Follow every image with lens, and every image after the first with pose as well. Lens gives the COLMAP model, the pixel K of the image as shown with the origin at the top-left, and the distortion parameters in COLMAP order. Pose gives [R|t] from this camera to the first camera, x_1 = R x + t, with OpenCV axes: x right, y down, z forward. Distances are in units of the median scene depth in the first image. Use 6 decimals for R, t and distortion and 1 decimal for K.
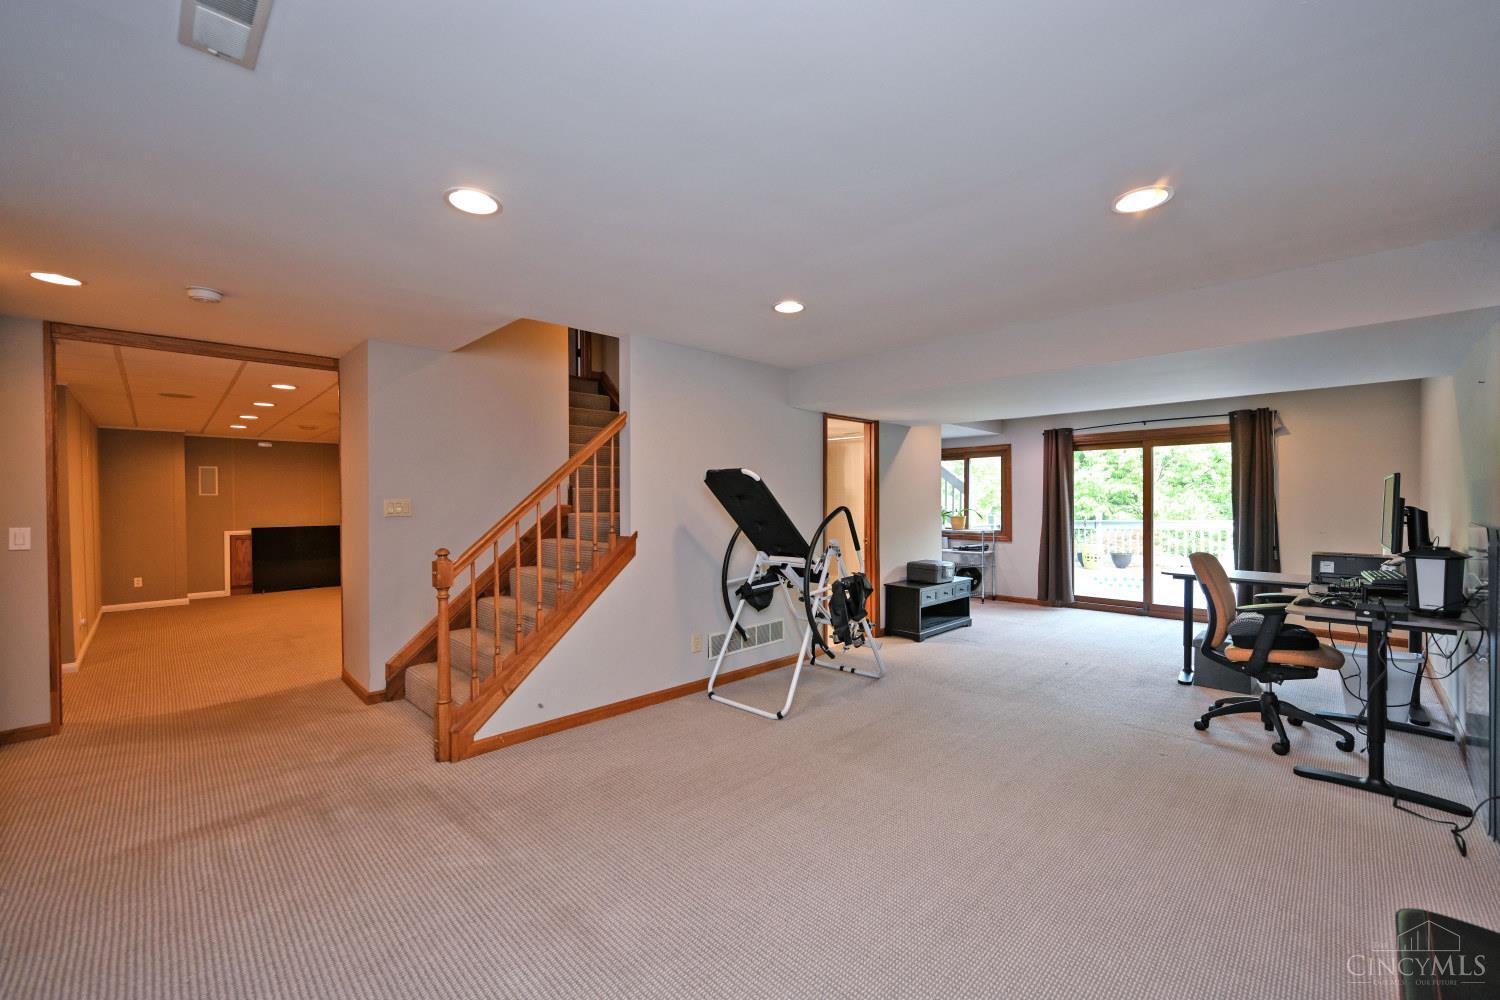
lens RADIAL K [[598.9, 0, 752.5], [0, 598.9, 505.6], [0, 0, 1]] dist [-0.001787, 0.000057]
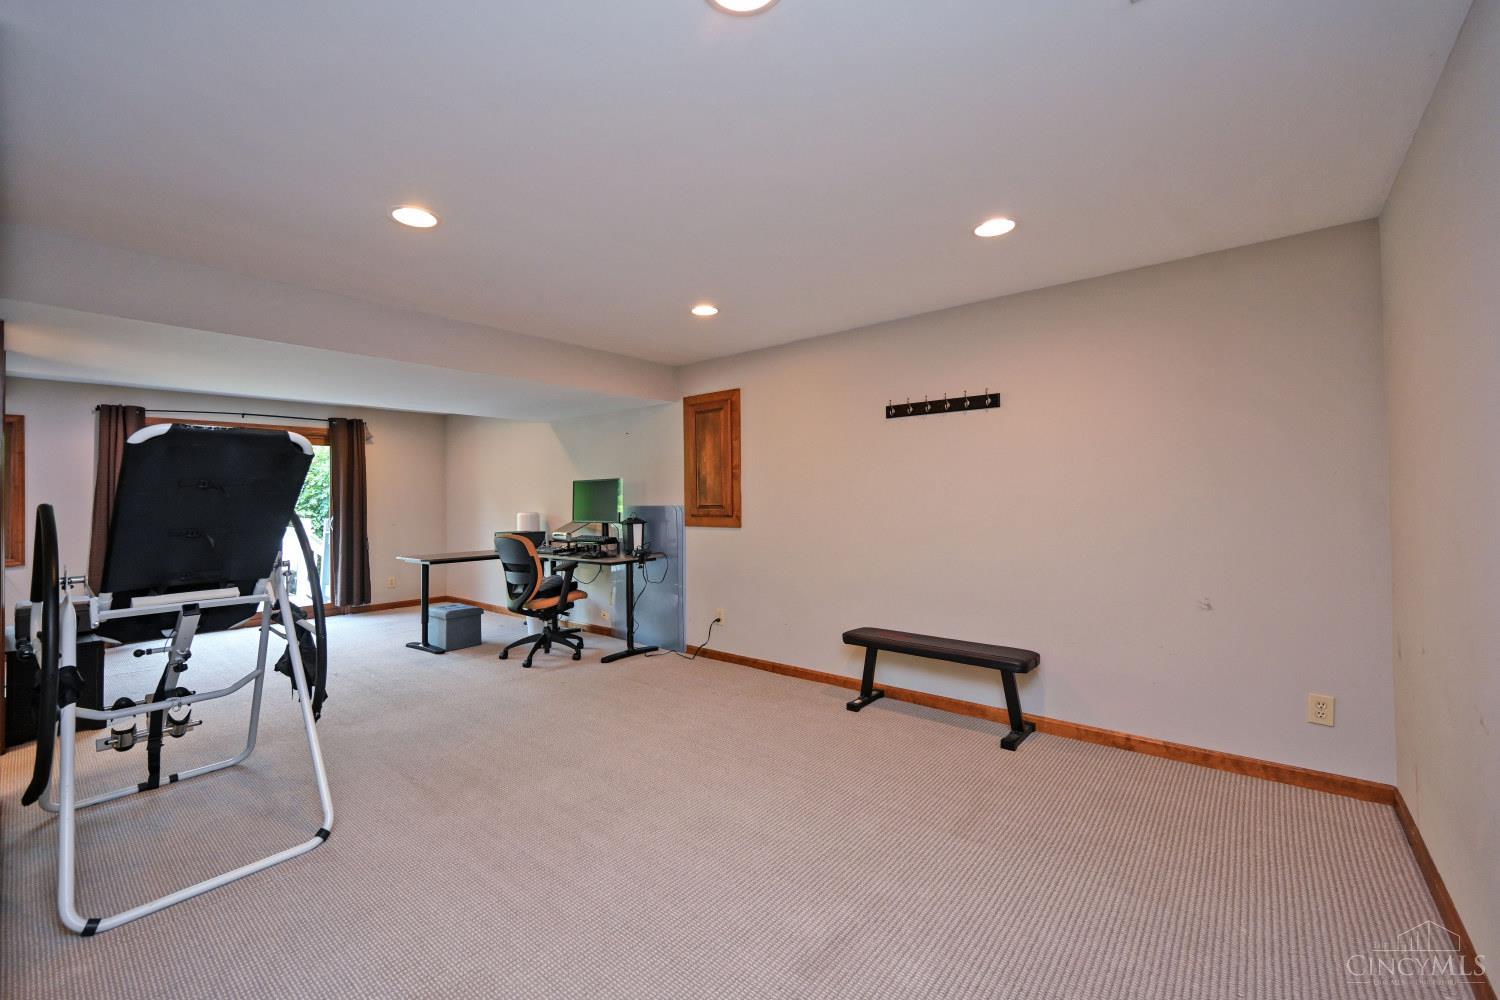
lens RADIAL K [[598.9, 0, 752.5], [0, 598.9, 505.6], [0, 0, 1]] dist [-0.001787, 0.000057]
pose [[-0.078622, -0.009334, 0.996861, -0.491966], [0.023400, 0.999663, 0.011206, 0.009991], [-0.996630, 0.024208, -0.078377, 0.482153]]
